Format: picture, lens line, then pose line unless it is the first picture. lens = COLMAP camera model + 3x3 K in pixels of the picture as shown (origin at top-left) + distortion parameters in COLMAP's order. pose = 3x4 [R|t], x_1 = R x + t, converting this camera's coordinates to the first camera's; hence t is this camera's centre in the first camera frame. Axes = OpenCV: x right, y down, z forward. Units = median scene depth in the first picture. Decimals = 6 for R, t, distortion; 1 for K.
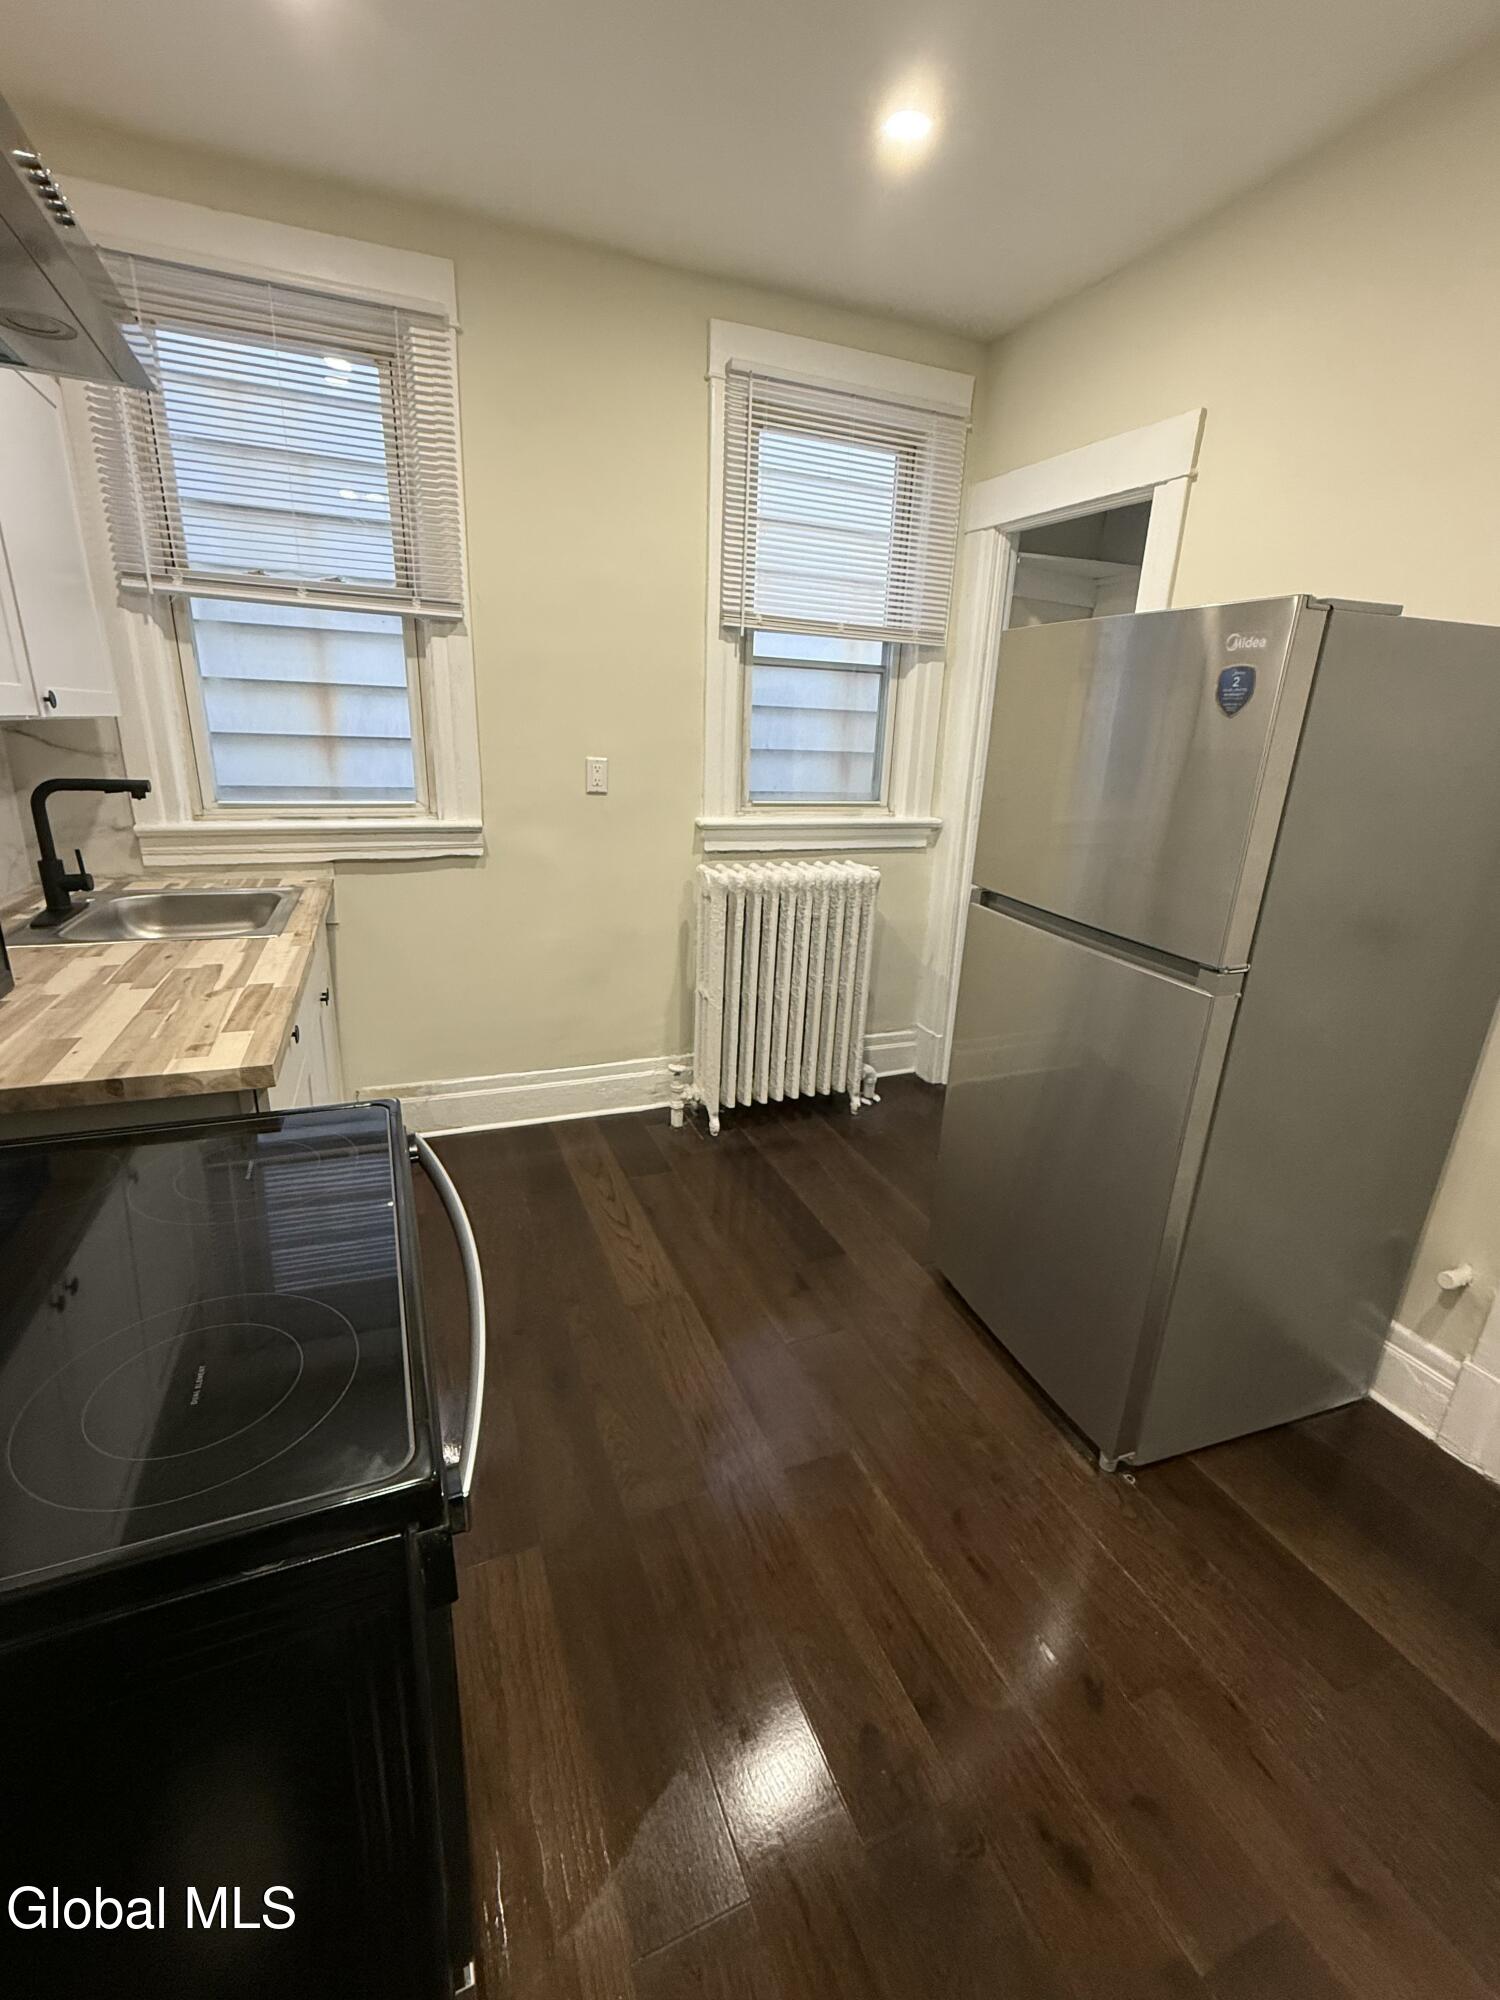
lens RADIAL K [[867.3, 0, 747.4], [0, 867.3, 1008.3], [0, 0, 1]] dist [0.000648, 0.000288]
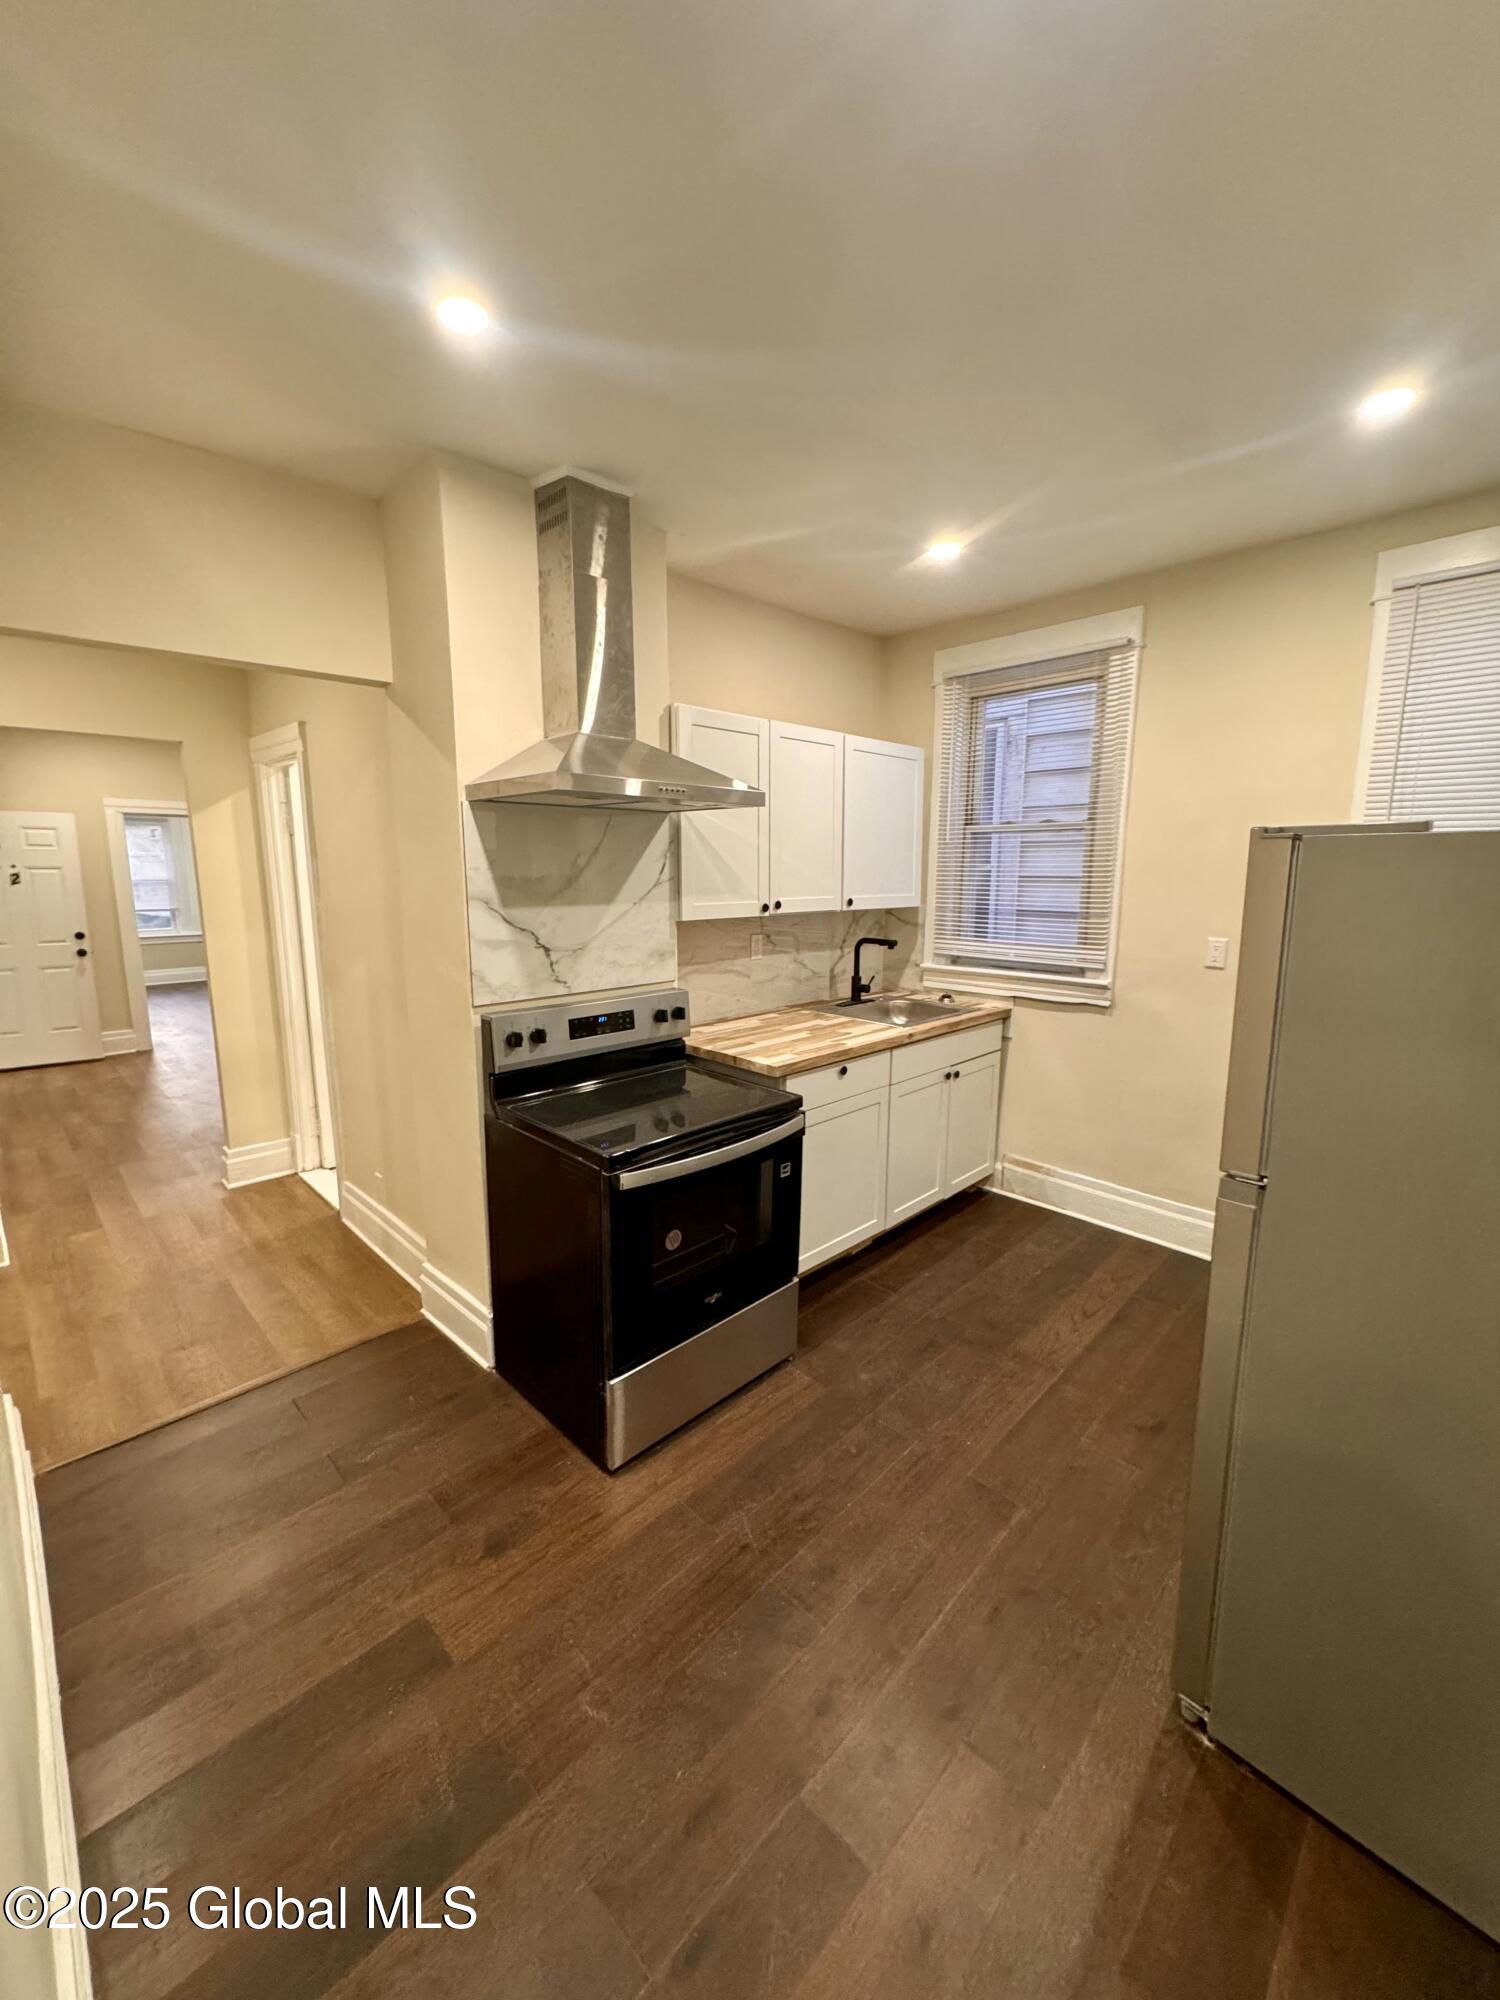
lens RADIAL K [[794.7, 0, 750.0], [0, 794.7, 1000.0], [0, 0, 1]] dist [-0.000443, -0.000024]
pose [[0.379218, 0.115271, -0.918099, 0.702754], [-0.274420, 0.961582, 0.007382, -0.055024], [0.883678, 0.249145, 0.396282, 0.054651]]
